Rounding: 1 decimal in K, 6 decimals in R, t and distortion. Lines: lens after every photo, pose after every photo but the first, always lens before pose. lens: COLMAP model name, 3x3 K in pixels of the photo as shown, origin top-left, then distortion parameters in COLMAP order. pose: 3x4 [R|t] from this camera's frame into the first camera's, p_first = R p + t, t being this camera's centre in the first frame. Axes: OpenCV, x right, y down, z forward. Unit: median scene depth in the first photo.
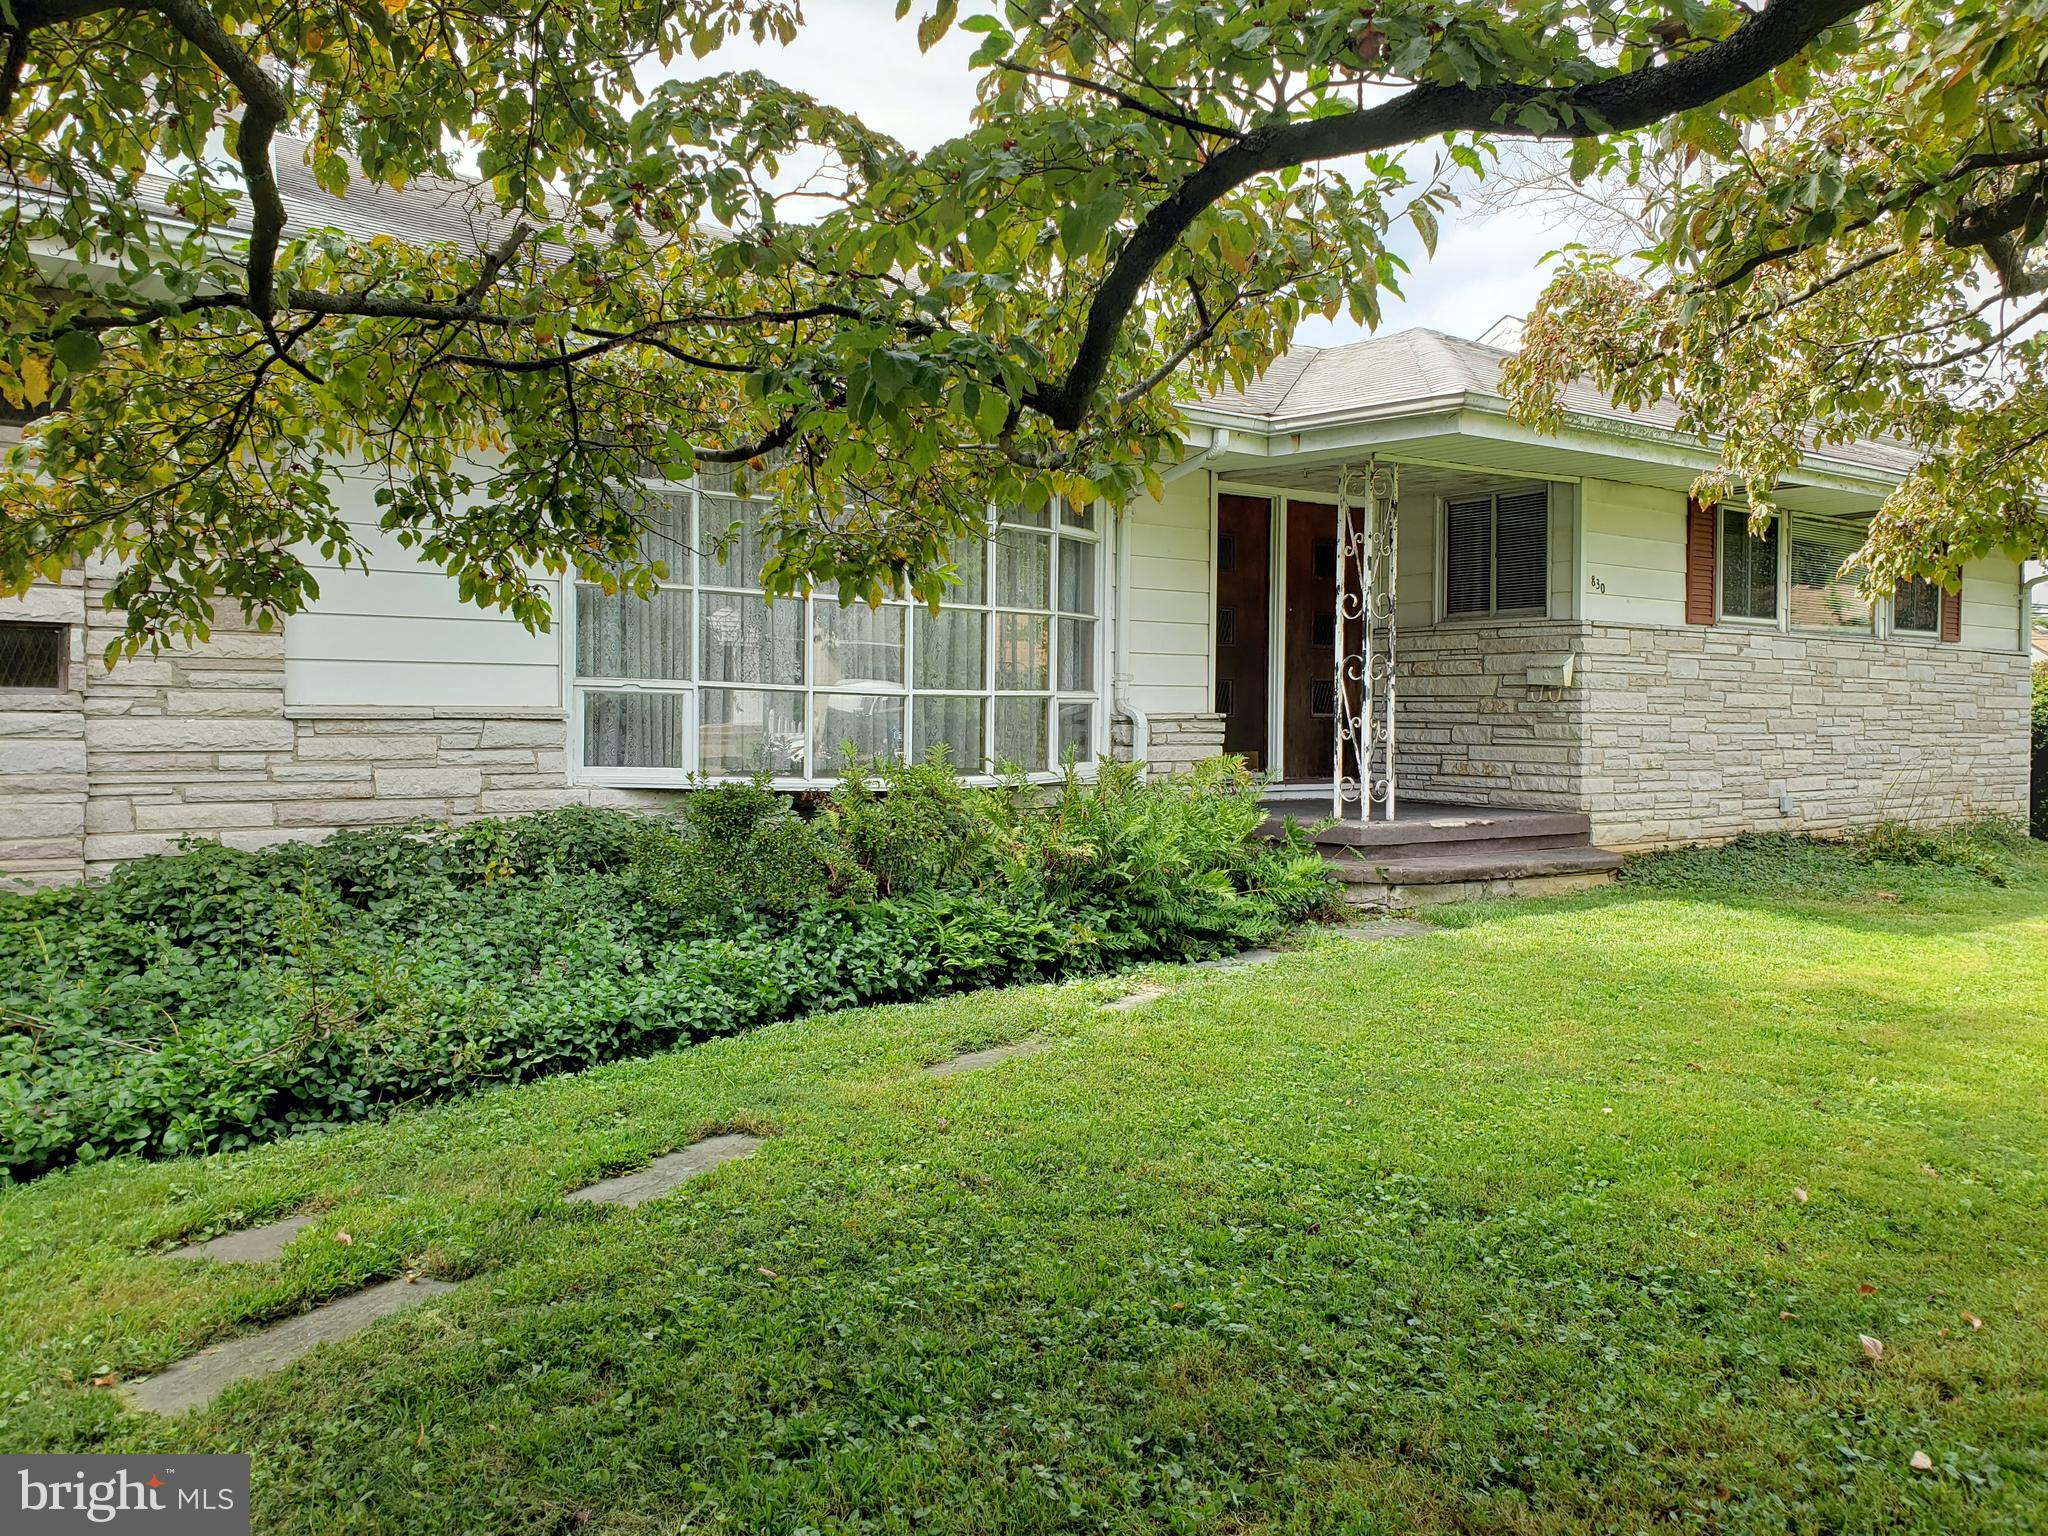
lens RADIAL K [[1606.2, 0, 1020.6], [0, 1606.2, 757.3], [0, 0, 1]] dist [0.047135, -0.038110]
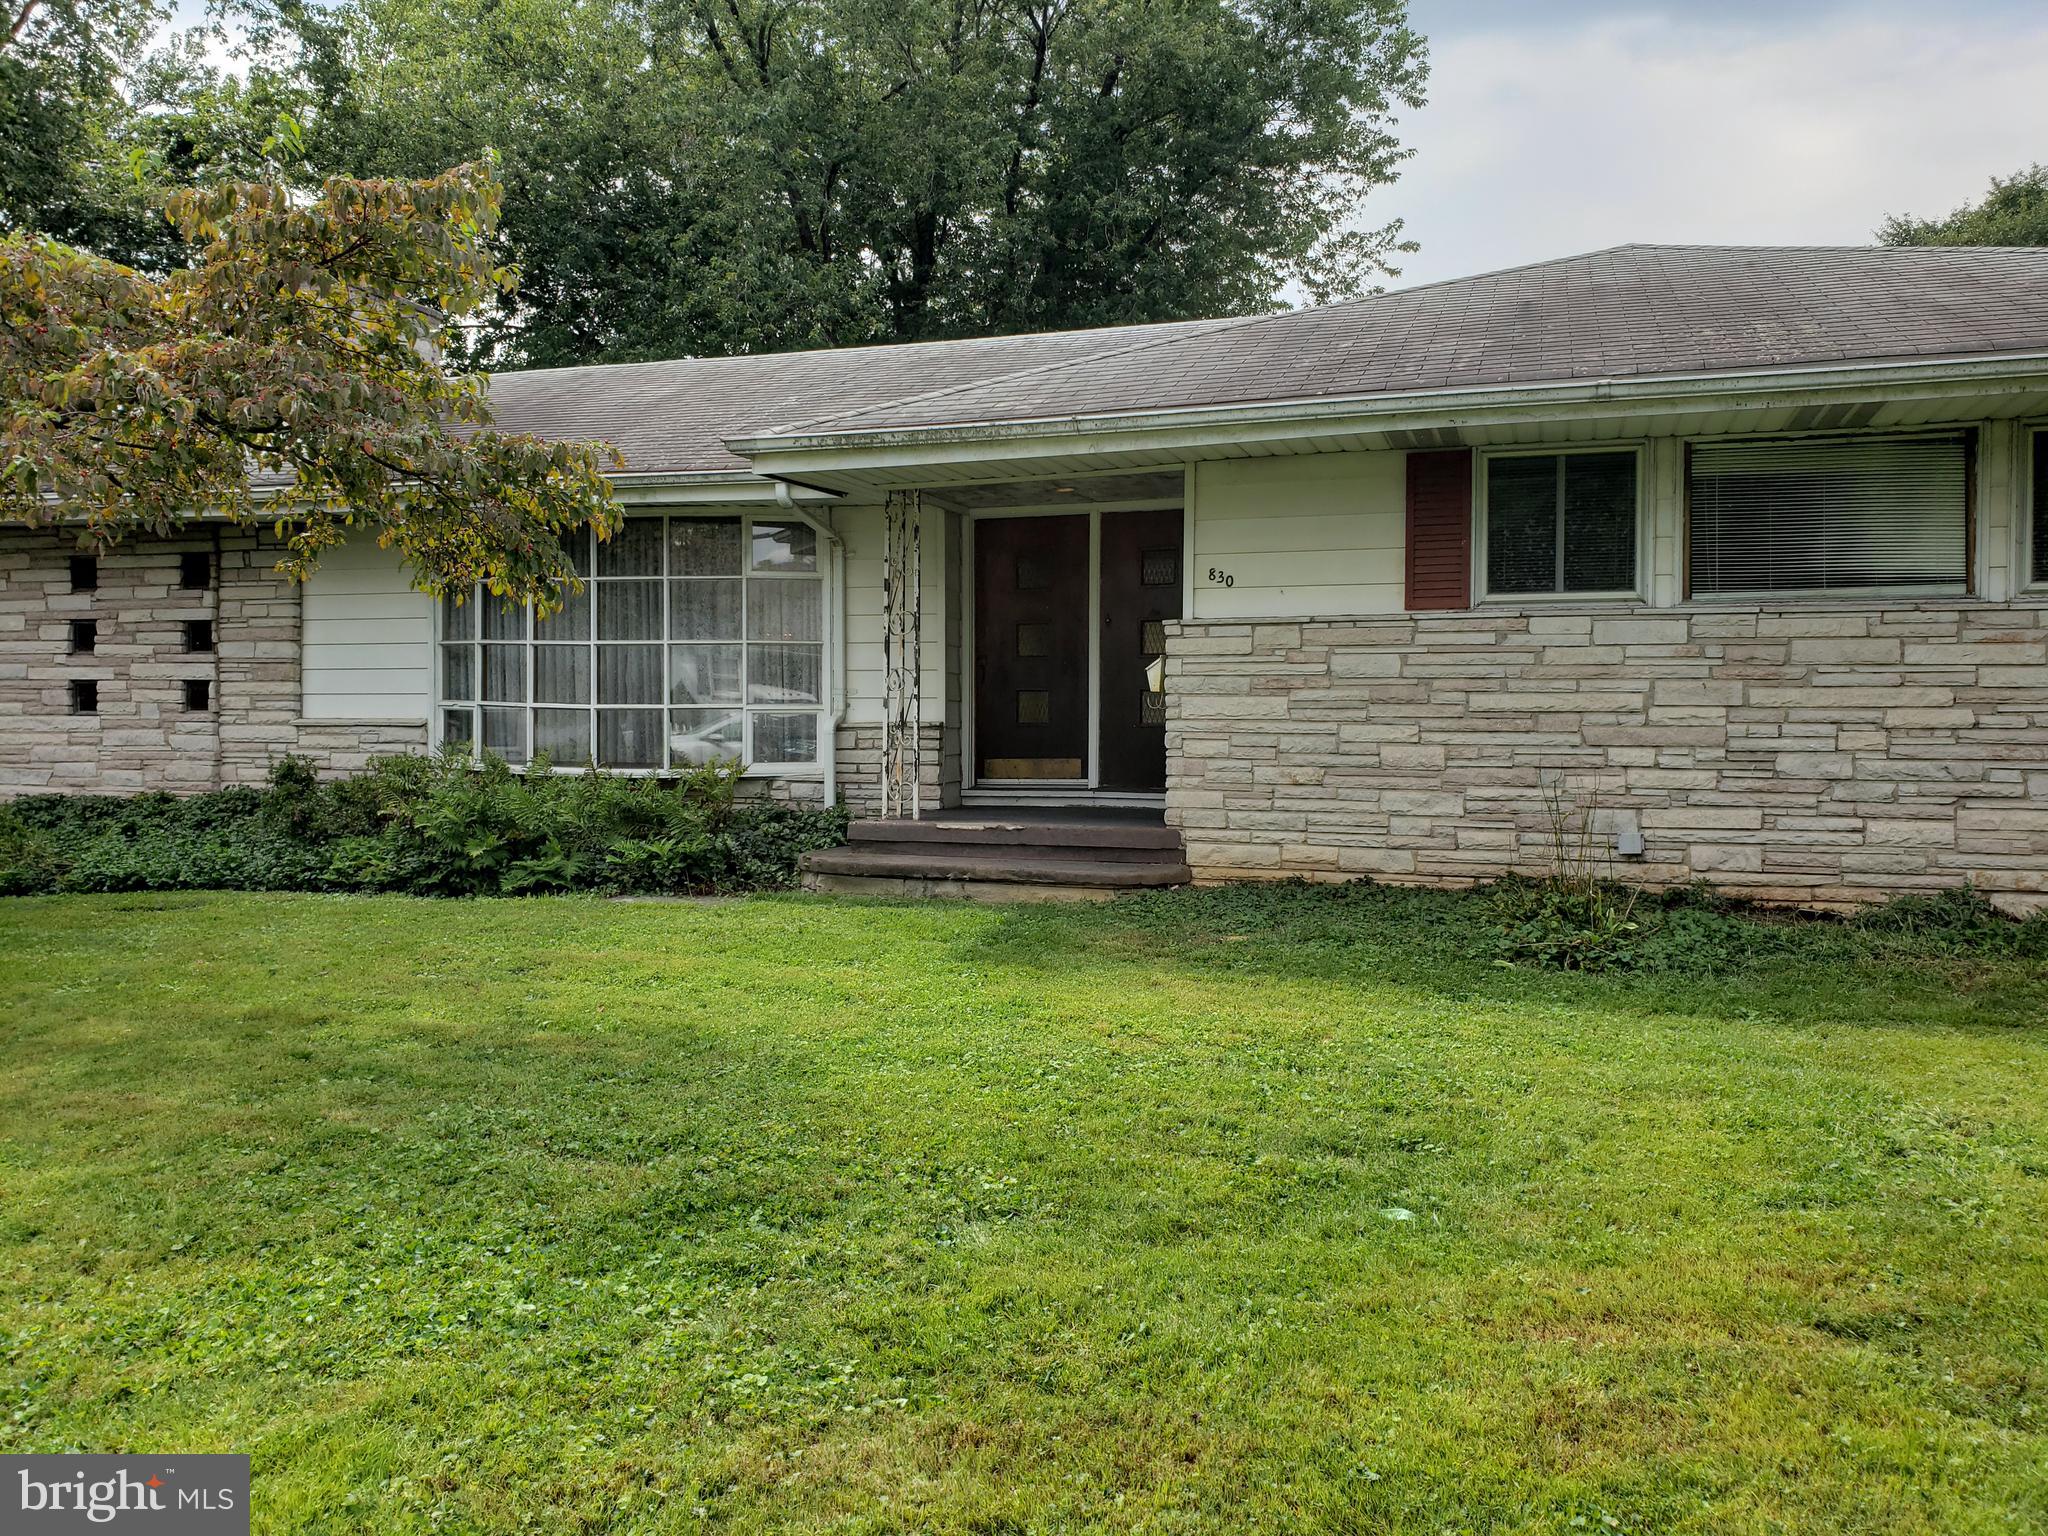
lens RADIAL K [[1606.2, 0, 1019.6], [0, 1606.2, 774.4], [0, 0, 1]] dist [0.047135, -0.038110]
pose [[0.564417, 0.022353, -0.825187, 1.043656], [-0.022625, 0.999677, 0.011604, -0.004982], [0.825180, 0.012121, 0.564740, 0.405475]]
